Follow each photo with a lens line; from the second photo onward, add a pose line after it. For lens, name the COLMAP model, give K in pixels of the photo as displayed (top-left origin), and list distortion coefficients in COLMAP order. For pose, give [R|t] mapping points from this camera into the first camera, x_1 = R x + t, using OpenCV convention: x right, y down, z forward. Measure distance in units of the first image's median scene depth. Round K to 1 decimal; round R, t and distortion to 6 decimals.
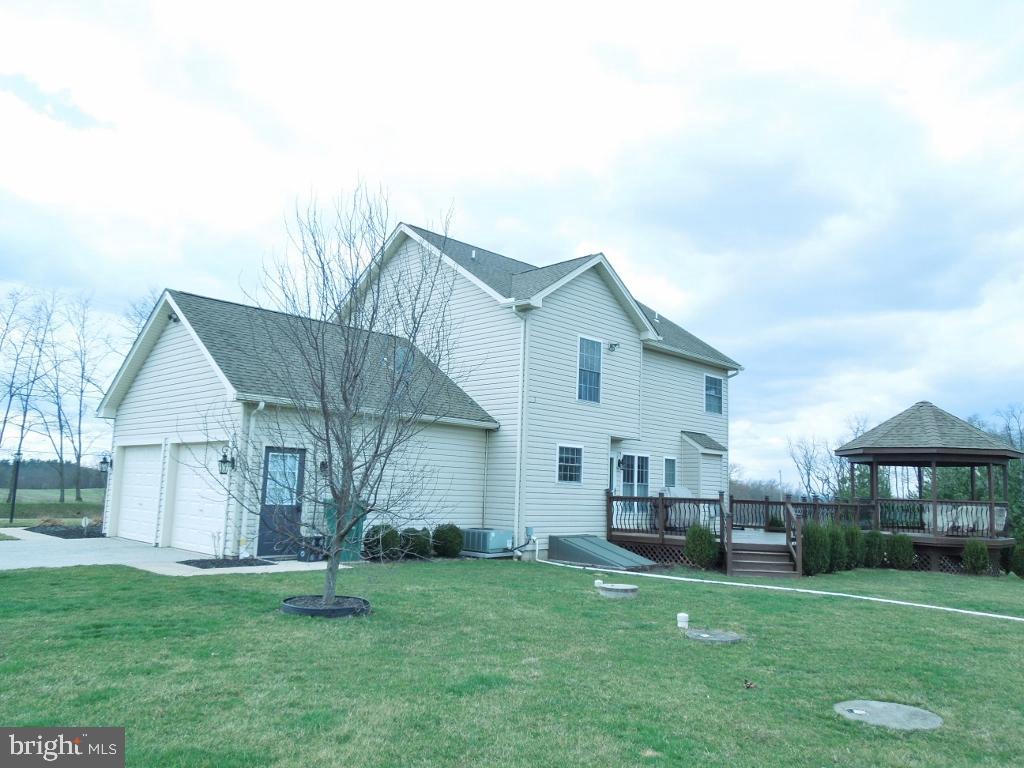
lens RADIAL K [[778.0, 0, 512.0], [0, 778.0, 384.0], [0, 0, 1]] dist [-0.008267, 0.007003]
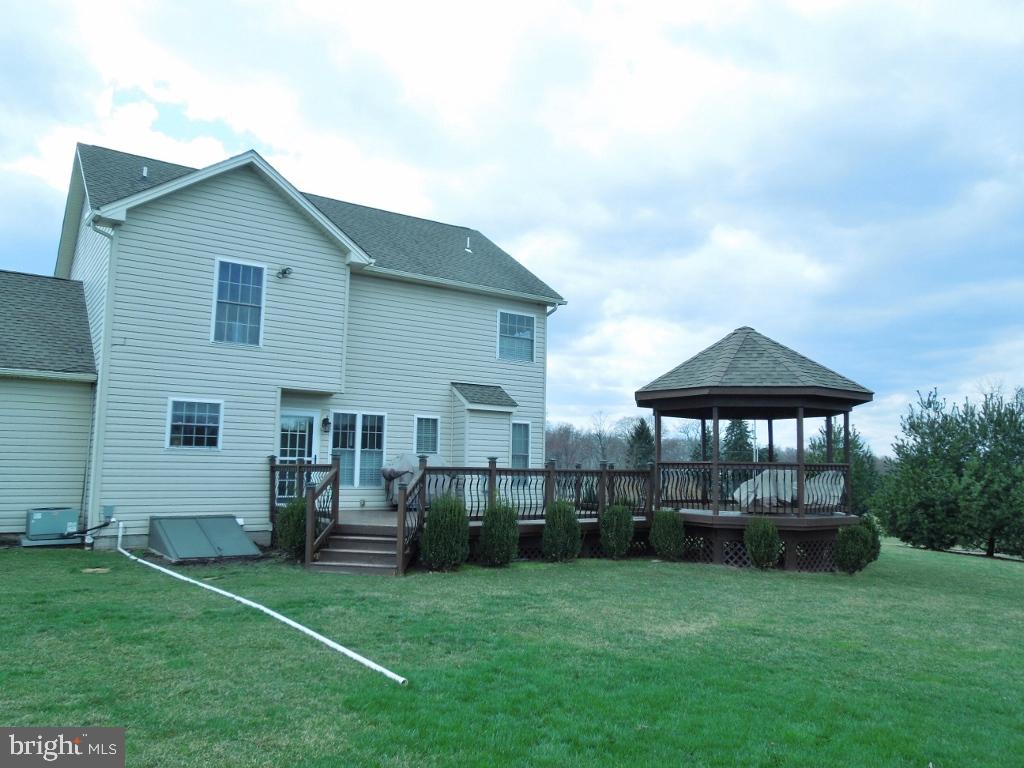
lens RADIAL K [[778.0, 0, 512.0], [0, 778.0, 384.0], [0, 0, 1]] dist [-0.008267, 0.007003]
pose [[0.983915, -0.036957, -0.174772, 0.453907], [0.041124, 0.998948, 0.020279, 0.052805], [0.173839, -0.027140, 0.984400, 0.258831]]
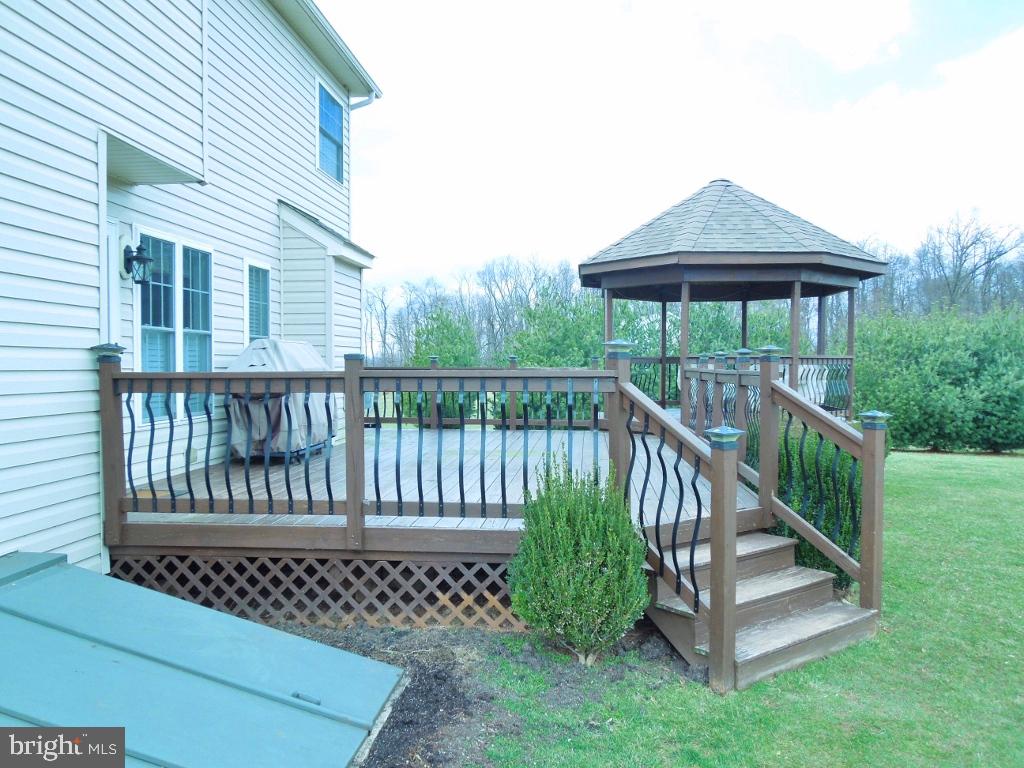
lens RADIAL K [[778.0, 0, 512.0], [0, 778.0, 384.0], [0, 0, 1]] dist [-0.008267, 0.007003]
pose [[0.775944, -0.050479, 0.628779, 0.062583], [-0.058973, 0.986622, 0.151983, 0.093329], [-0.628039, -0.155012, 0.762587, 0.667781]]
